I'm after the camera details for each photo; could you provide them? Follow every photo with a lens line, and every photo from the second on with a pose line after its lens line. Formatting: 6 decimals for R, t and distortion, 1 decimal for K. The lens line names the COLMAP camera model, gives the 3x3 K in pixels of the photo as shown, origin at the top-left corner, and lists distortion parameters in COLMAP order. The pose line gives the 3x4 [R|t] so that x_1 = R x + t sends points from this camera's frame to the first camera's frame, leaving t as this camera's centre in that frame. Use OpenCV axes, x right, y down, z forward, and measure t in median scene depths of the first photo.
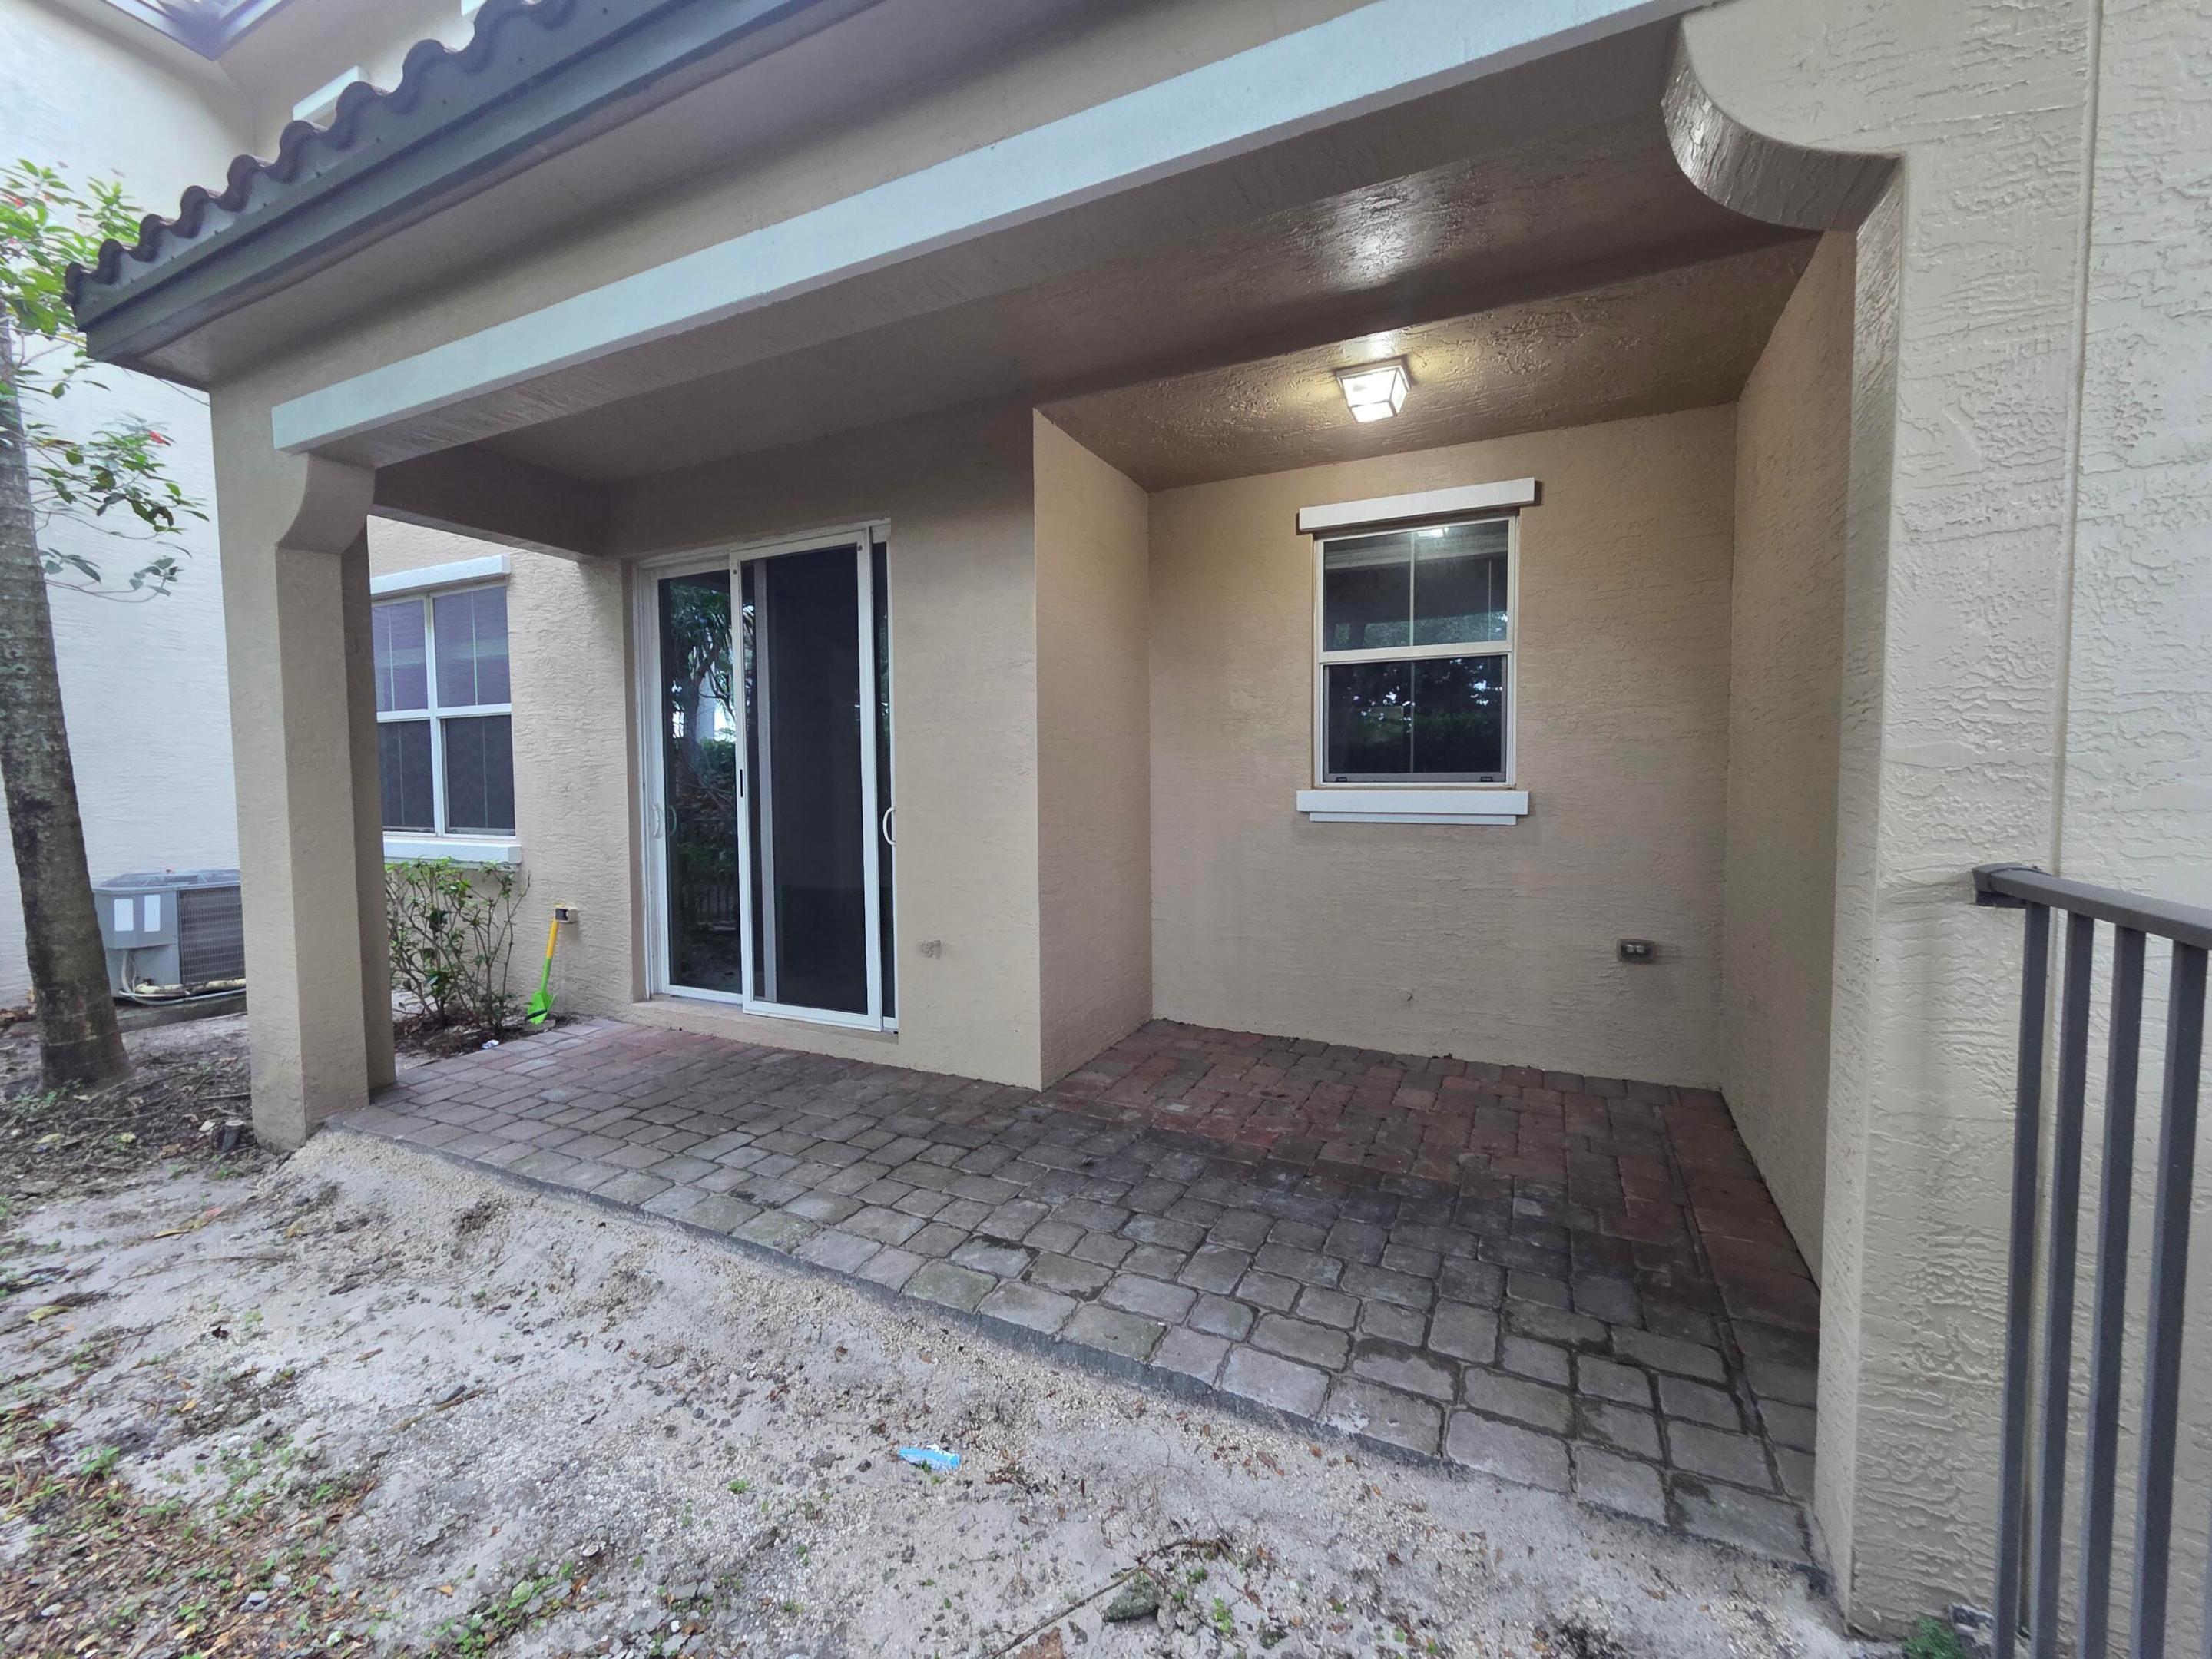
lens RADIAL K [[903.9, 0, 1098.6], [0, 903.9, 827.7], [0, 0, 1]] dist [0.001774, -0.000018]
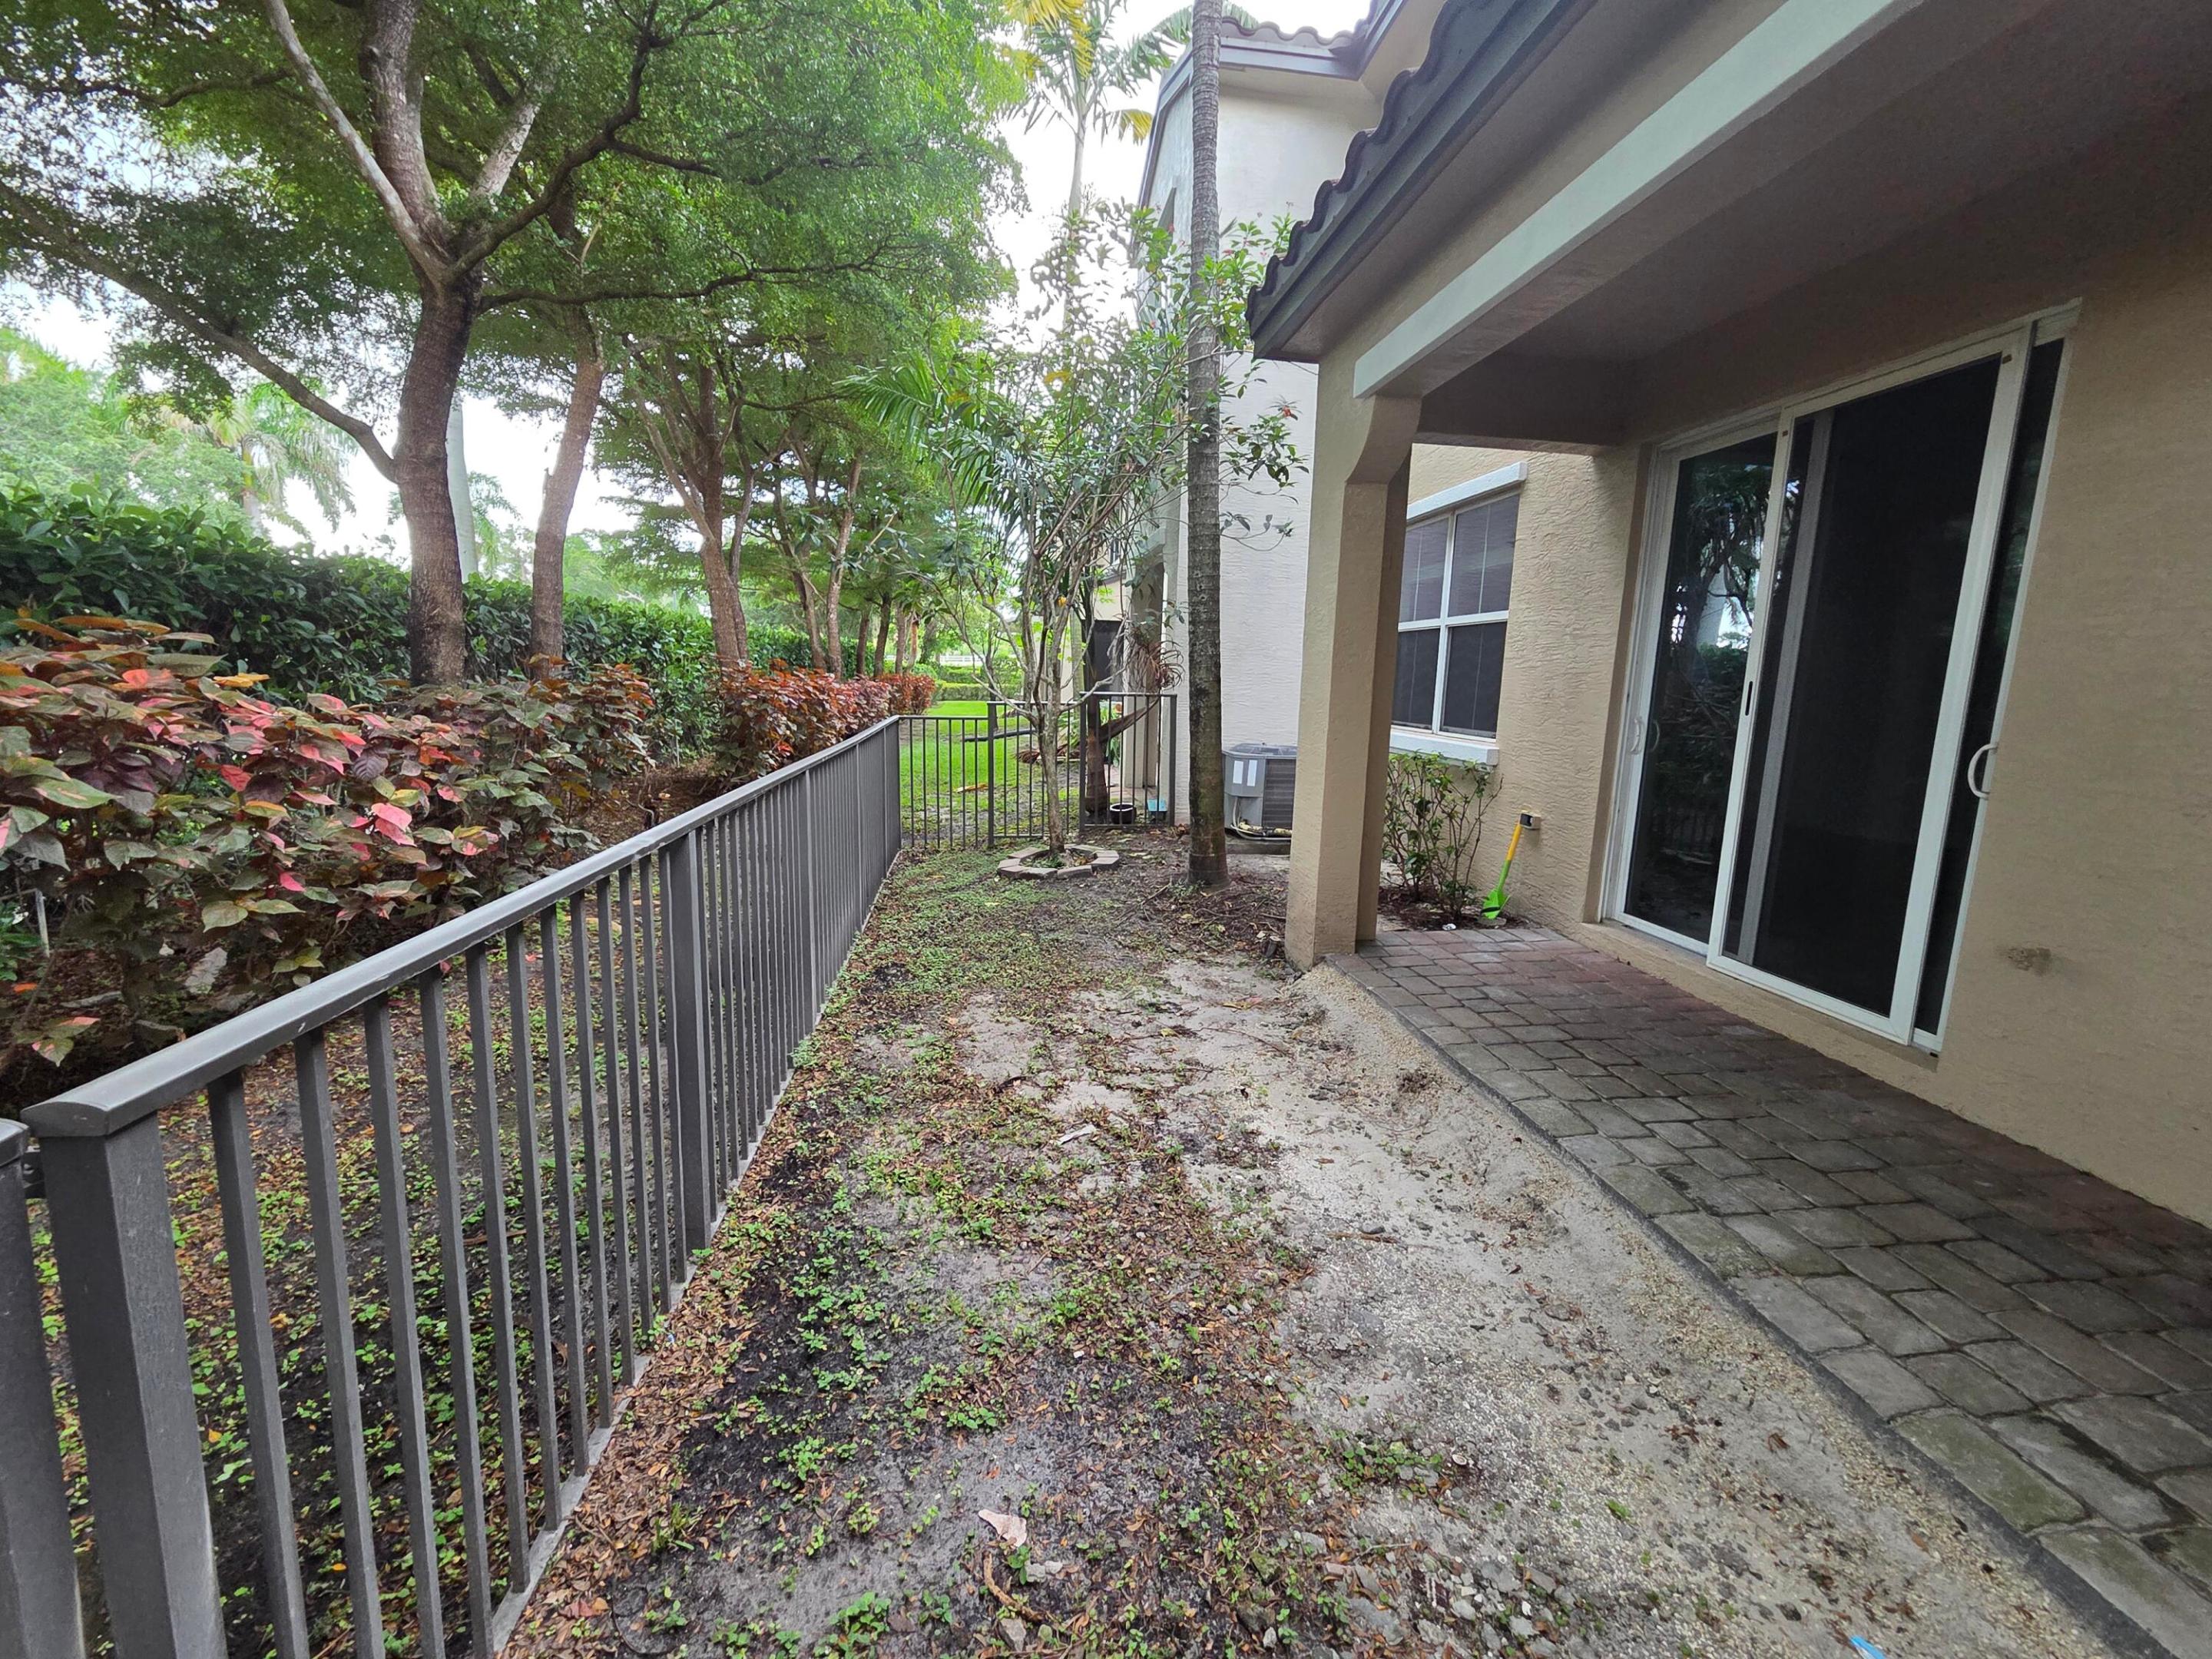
lens RADIAL K [[903.9, 0, 1108.2], [0, 903.9, 815.9], [0, 0, 1]] dist [0.001774, -0.000018]
pose [[0.553476, 0.151325, -0.819002, -0.031672], [-0.077952, 0.988451, 0.129954, -0.005859], [0.829209, -0.008084, 0.558880, 0.061424]]
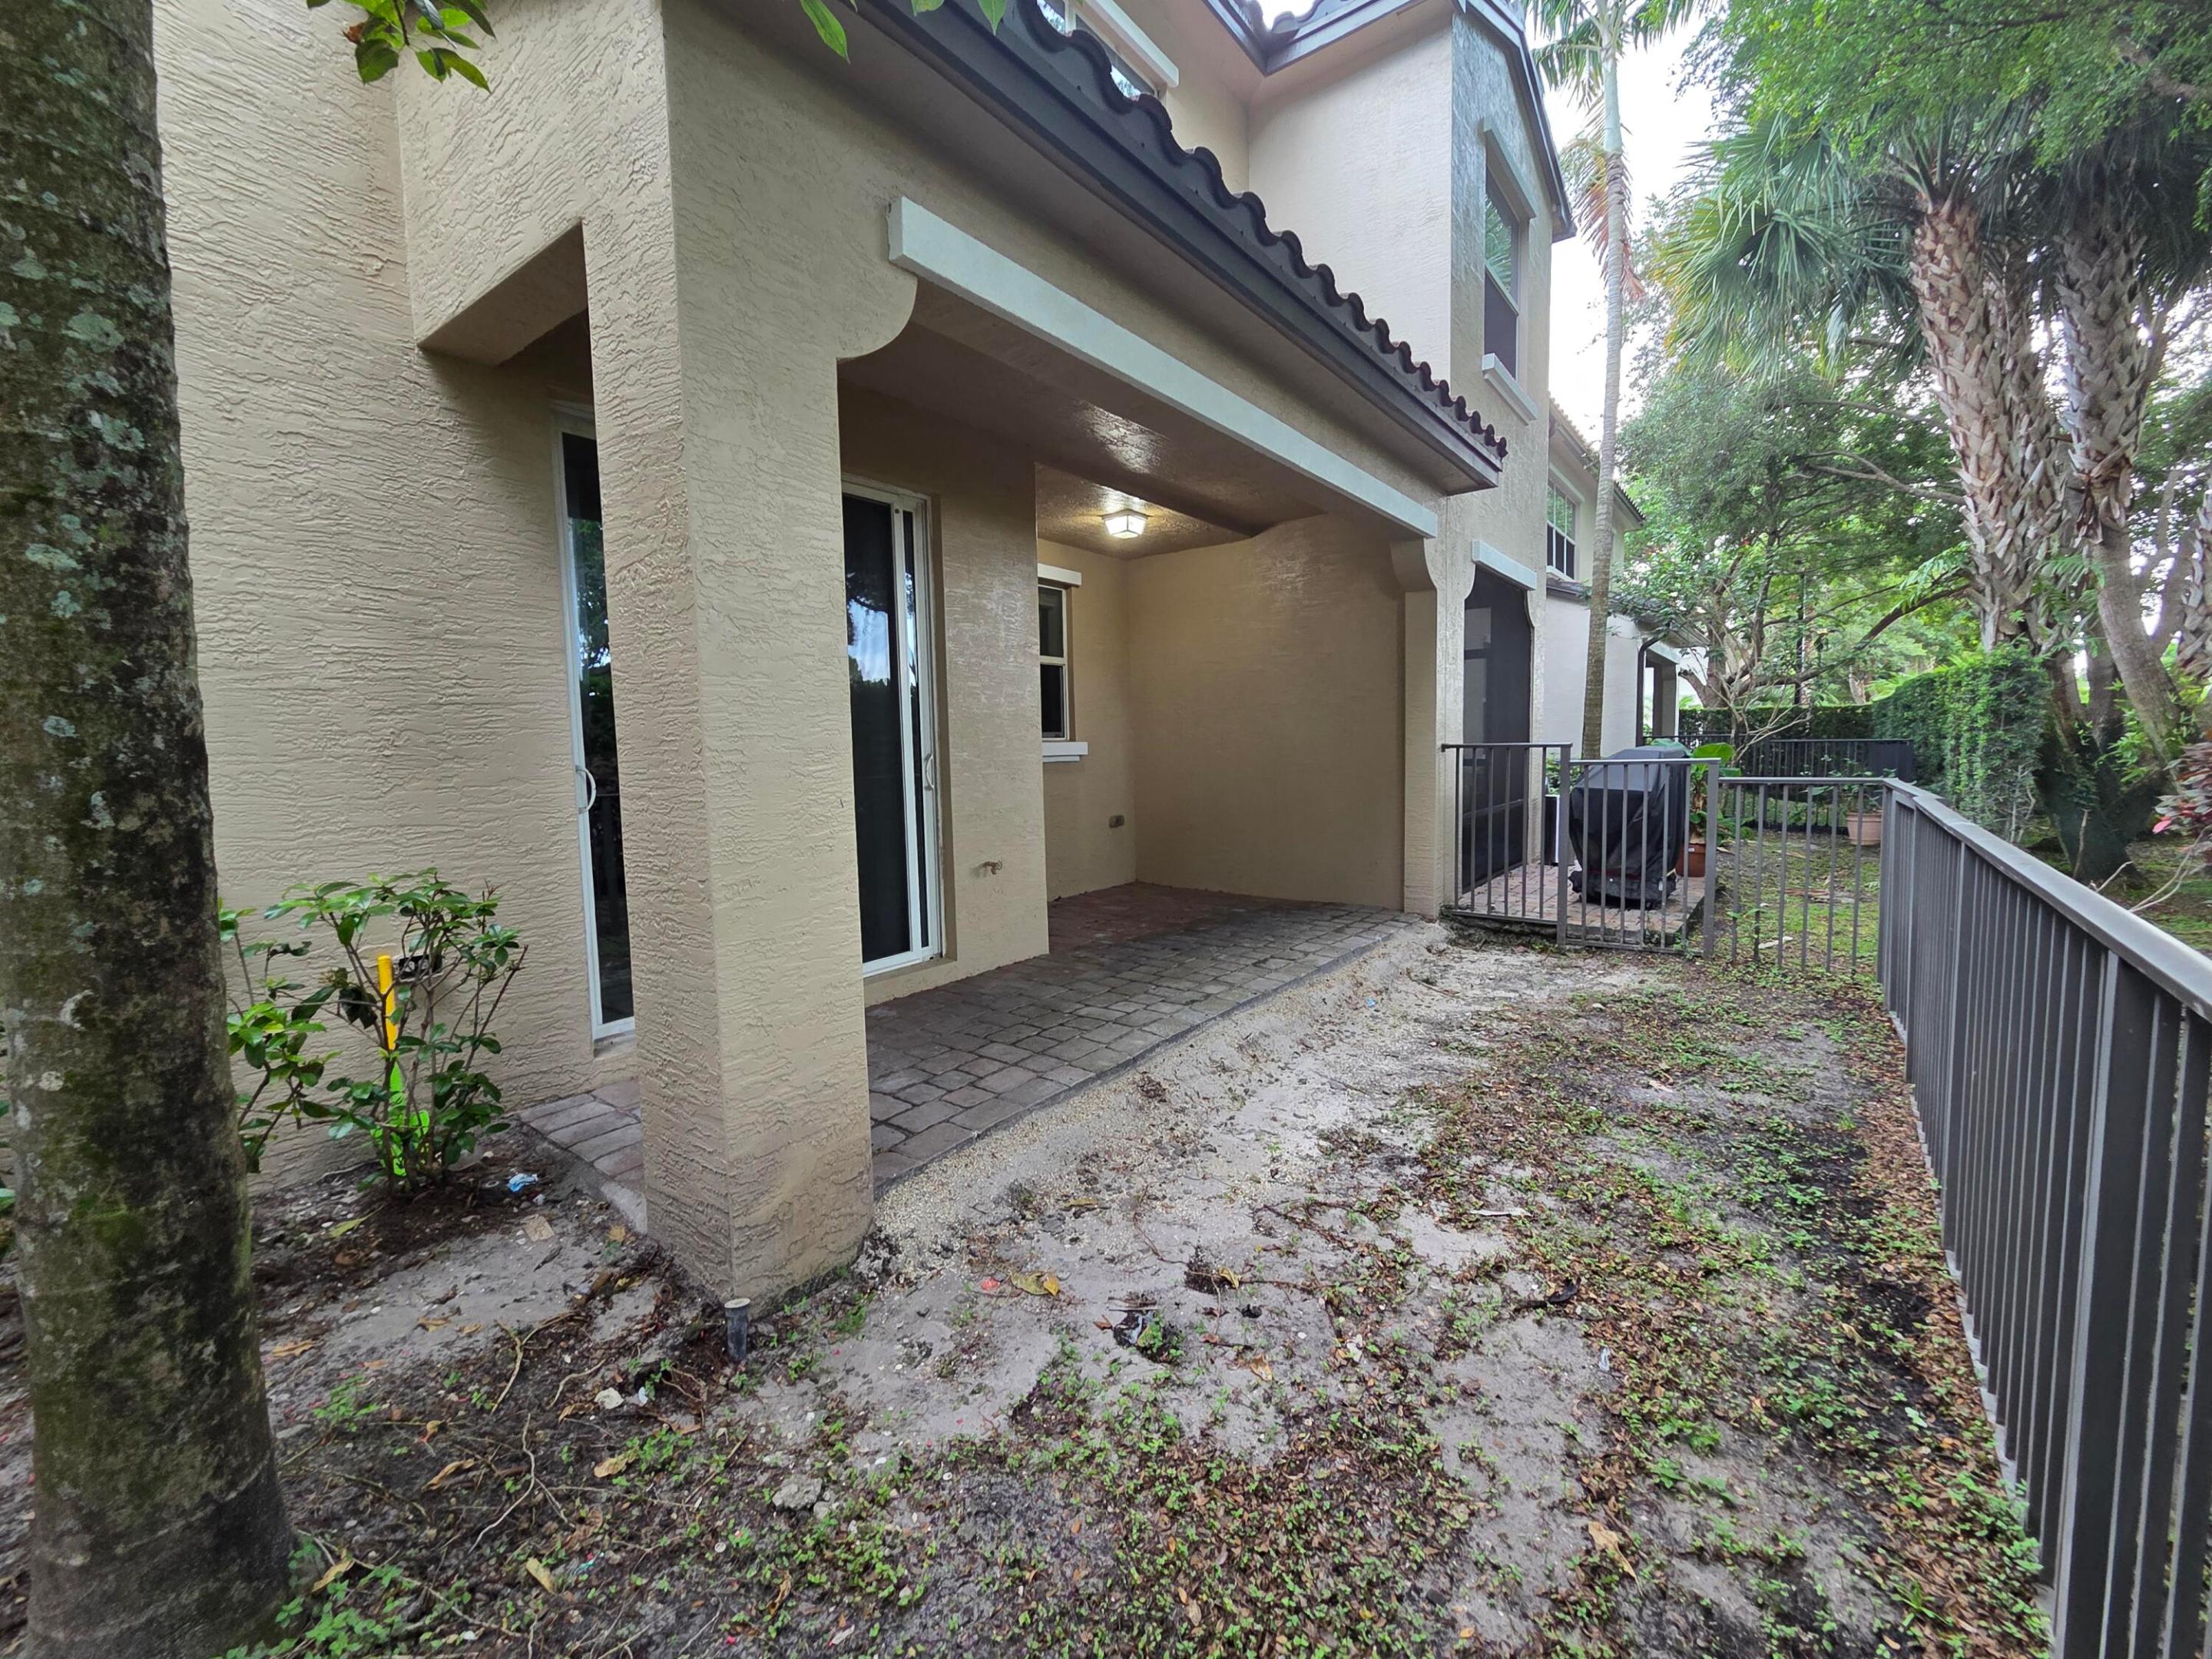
lens RADIAL K [[903.9, 0, 1104.9], [0, 903.9, 812.4], [0, 0, 1]] dist [0.001774, -0.000018]
pose [[0.201664, -0.071359, 0.976852, -1.569876], [0.073866, 0.995610, 0.057480, -0.000319], [-0.976665, 0.060565, 0.206050, 0.689072]]
